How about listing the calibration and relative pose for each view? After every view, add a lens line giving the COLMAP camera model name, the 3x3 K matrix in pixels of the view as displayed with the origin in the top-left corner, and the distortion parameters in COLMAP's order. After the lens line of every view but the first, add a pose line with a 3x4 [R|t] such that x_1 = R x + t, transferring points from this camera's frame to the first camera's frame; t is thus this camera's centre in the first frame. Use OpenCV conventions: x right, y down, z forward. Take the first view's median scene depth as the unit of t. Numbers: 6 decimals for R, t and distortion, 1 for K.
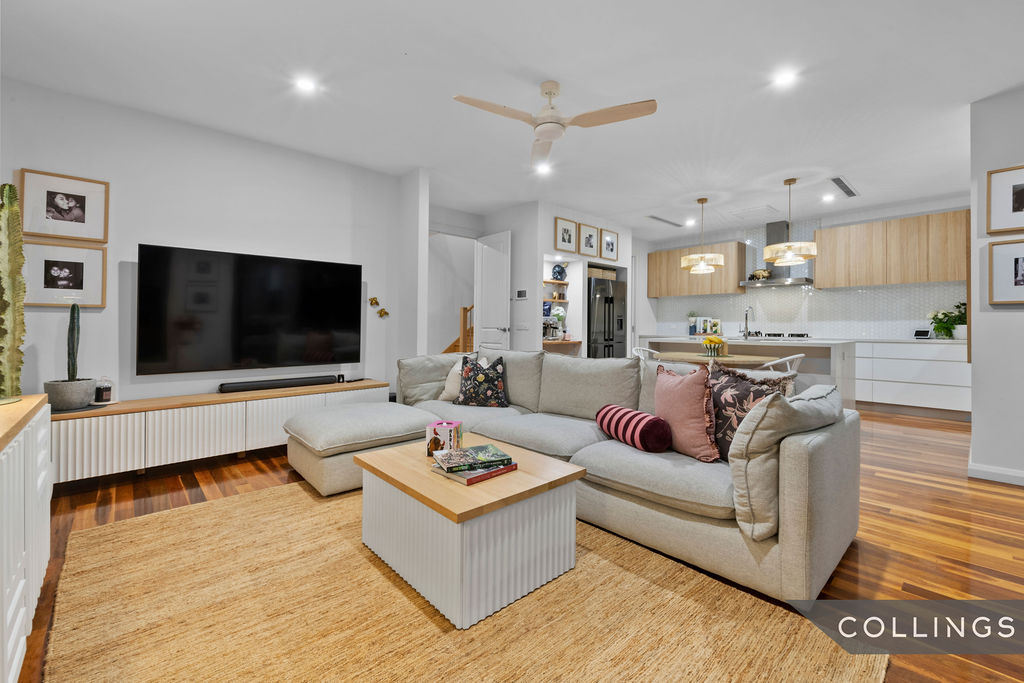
lens RADIAL K [[430.3, 0, 513.2], [0, 430.3, 331.3], [0, 0, 1]] dist [-0.000724, -0.000151]
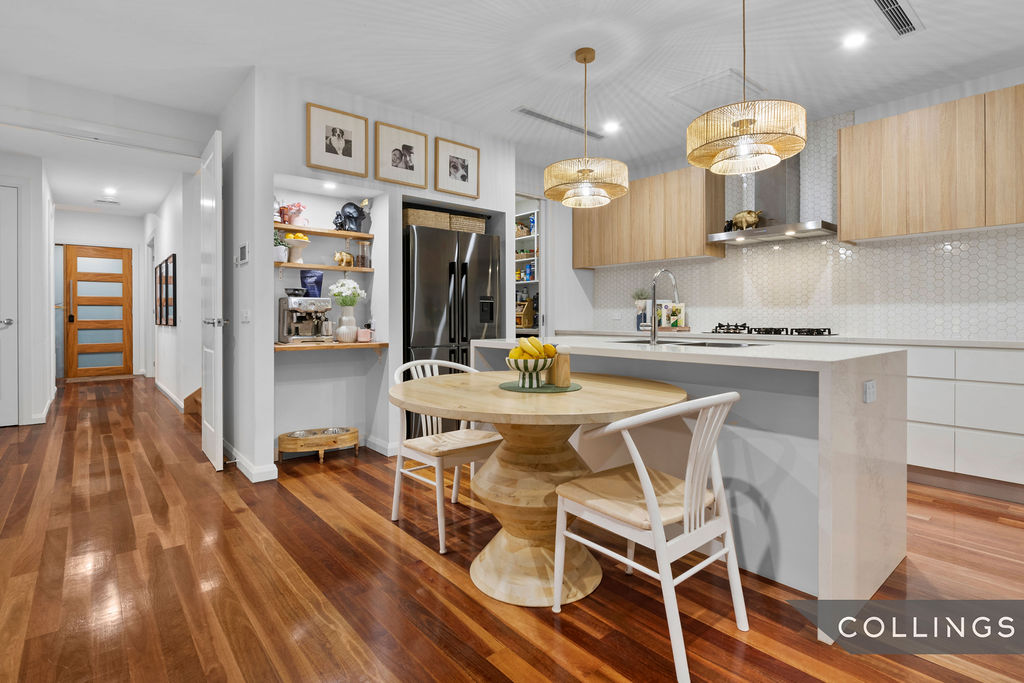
lens RADIAL K [[502.7, 0, 499.2], [0, 502.7, 321.9], [0, 0, 1]] dist [-0.001114, 0.000846]
pose [[0.998540, -0.003062, -0.053923, 0.324808], [0.002959, 0.999994, -0.001981, -0.002241], [0.053929, 0.001819, 0.998543, 0.374839]]
